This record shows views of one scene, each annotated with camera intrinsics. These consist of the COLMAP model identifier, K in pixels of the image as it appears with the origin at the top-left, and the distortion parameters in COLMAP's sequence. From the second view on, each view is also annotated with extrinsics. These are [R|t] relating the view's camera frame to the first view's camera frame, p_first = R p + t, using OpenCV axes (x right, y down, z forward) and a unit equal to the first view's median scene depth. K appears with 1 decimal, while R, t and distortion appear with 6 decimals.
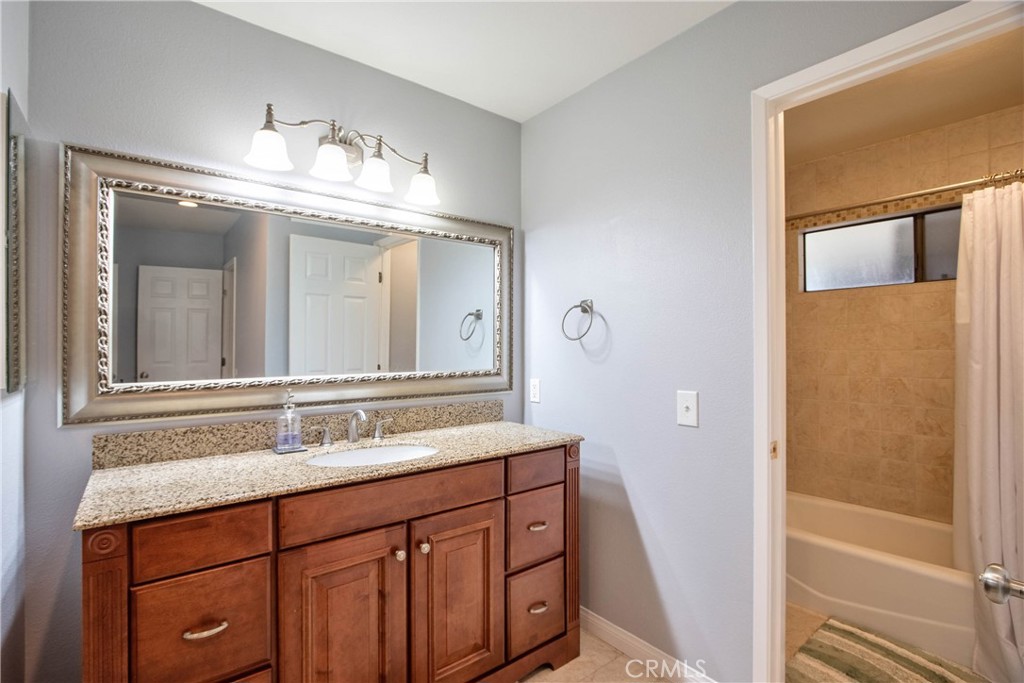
lens RADIAL K [[491.2, 0, 512.3], [0, 491.2, 342.1], [0, 0, 1]] dist [-0.020026, 0.003324]
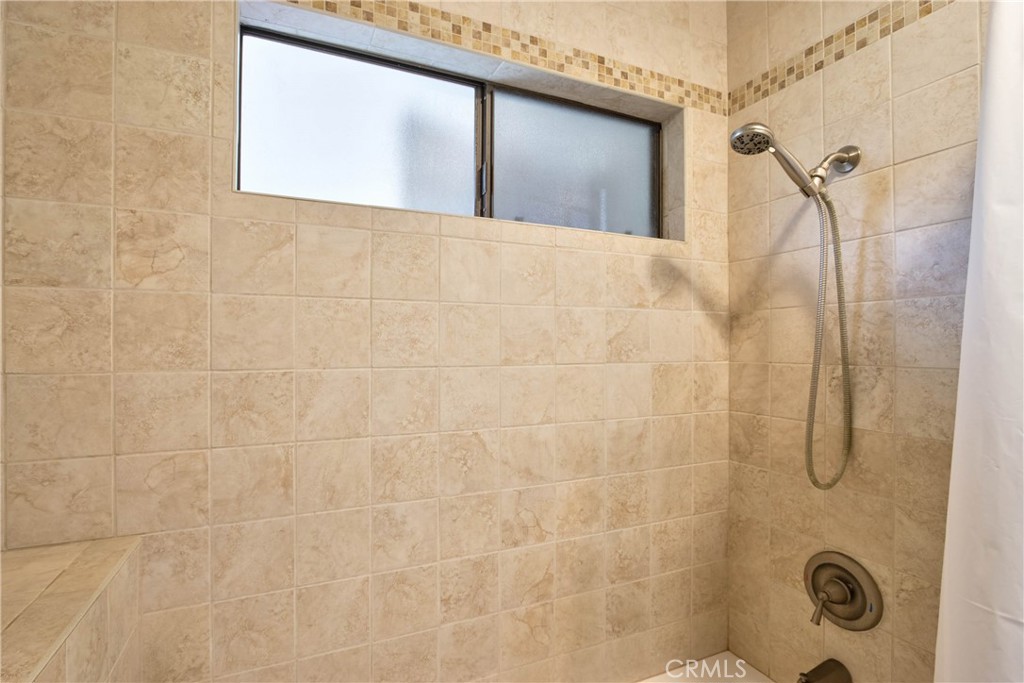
lens RADIAL K [[491.2, 0, 508.3], [0, 491.2, 347.1], [0, 0, 1]] dist [-0.020026, 0.003324]
pose [[0.249730, 0.002937, 0.968311, 0.371213], [-0.015254, 0.999883, 0.000901, -0.002118], [-0.968195, -0.014996, 0.249745, 0.850246]]
